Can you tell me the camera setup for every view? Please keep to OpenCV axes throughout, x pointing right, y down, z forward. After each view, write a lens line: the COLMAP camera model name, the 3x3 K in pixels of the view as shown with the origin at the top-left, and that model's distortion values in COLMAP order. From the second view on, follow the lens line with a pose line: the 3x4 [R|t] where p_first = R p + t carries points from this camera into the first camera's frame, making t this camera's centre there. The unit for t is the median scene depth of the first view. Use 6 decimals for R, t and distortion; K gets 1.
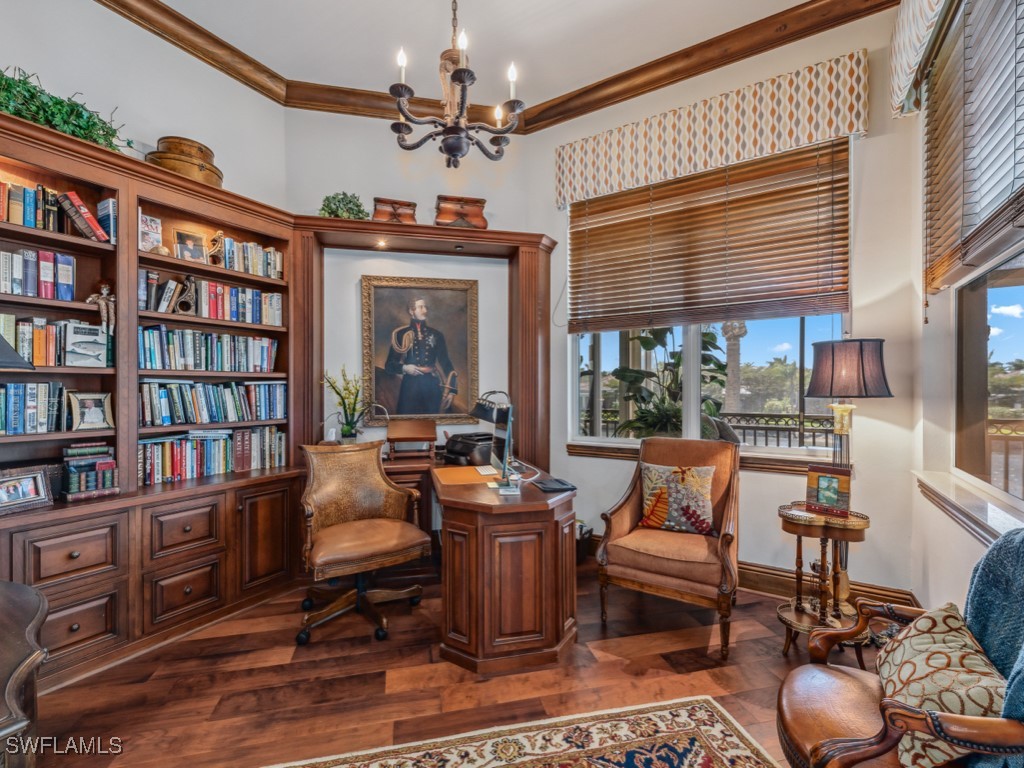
lens RADIAL K [[449.9, 0, 510.1], [0, 449.9, 385.8], [0, 0, 1]] dist [0.018051, -0.006639]
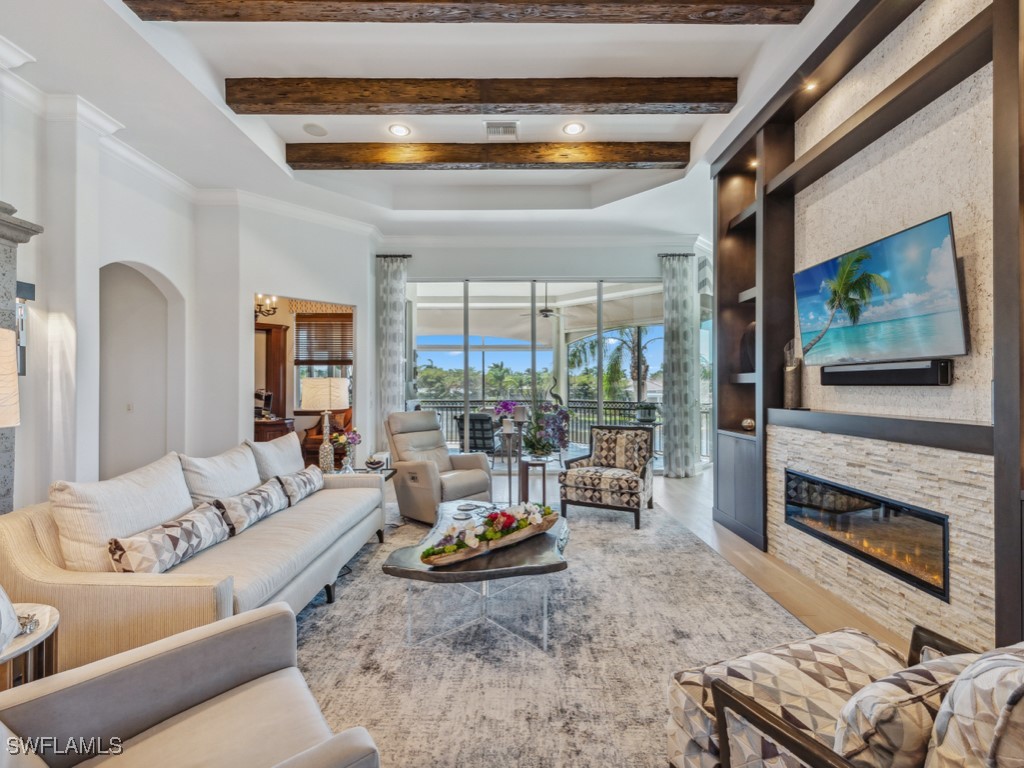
lens RADIAL K [[449.9, 0, 510.1], [0, 449.9, 385.8], [0, 0, 1]] dist [0.018051, -0.006639]
pose [[0.851733, 0.005550, 0.523947, -0.153723], [-0.005209, 0.999984, -0.002125, -0.007247], [-0.523951, -0.000919, 0.851748, -1.661342]]
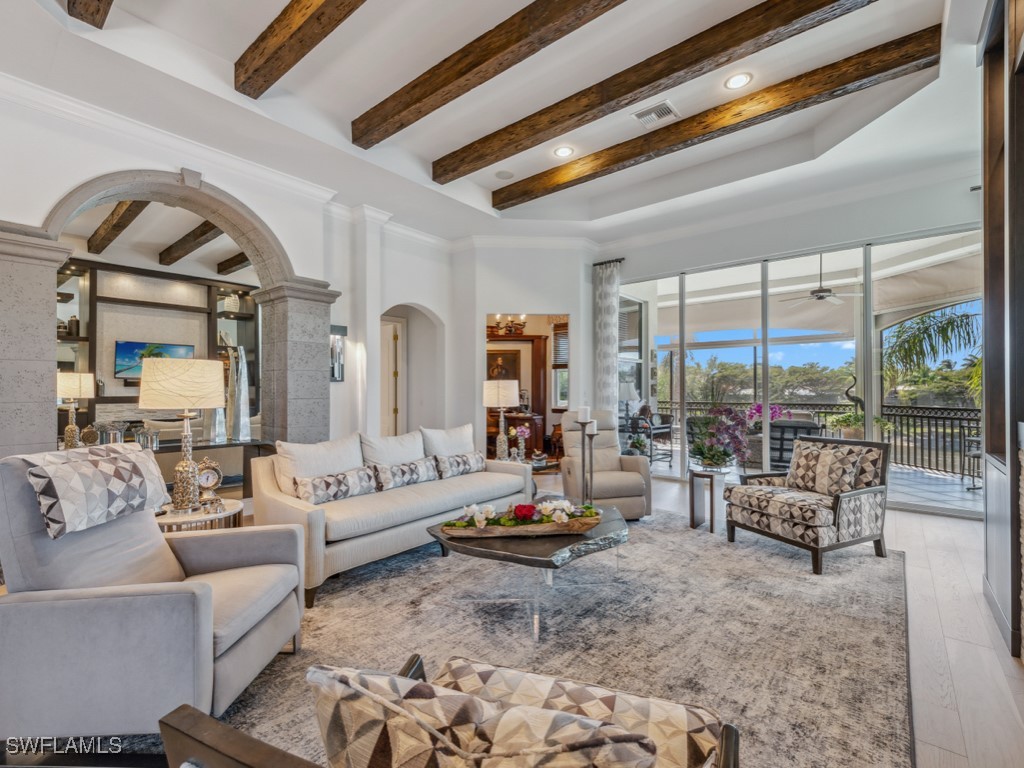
lens RADIAL K [[449.9, 0, 510.1], [0, 449.9, 385.8], [0, 0, 1]] dist [0.018051, -0.006639]
pose [[0.991834, 0.001481, -0.127524, 0.224087], [-0.001661, 0.999998, -0.001306, -0.009204], [0.127521, 0.001507, 0.991835, -1.792544]]
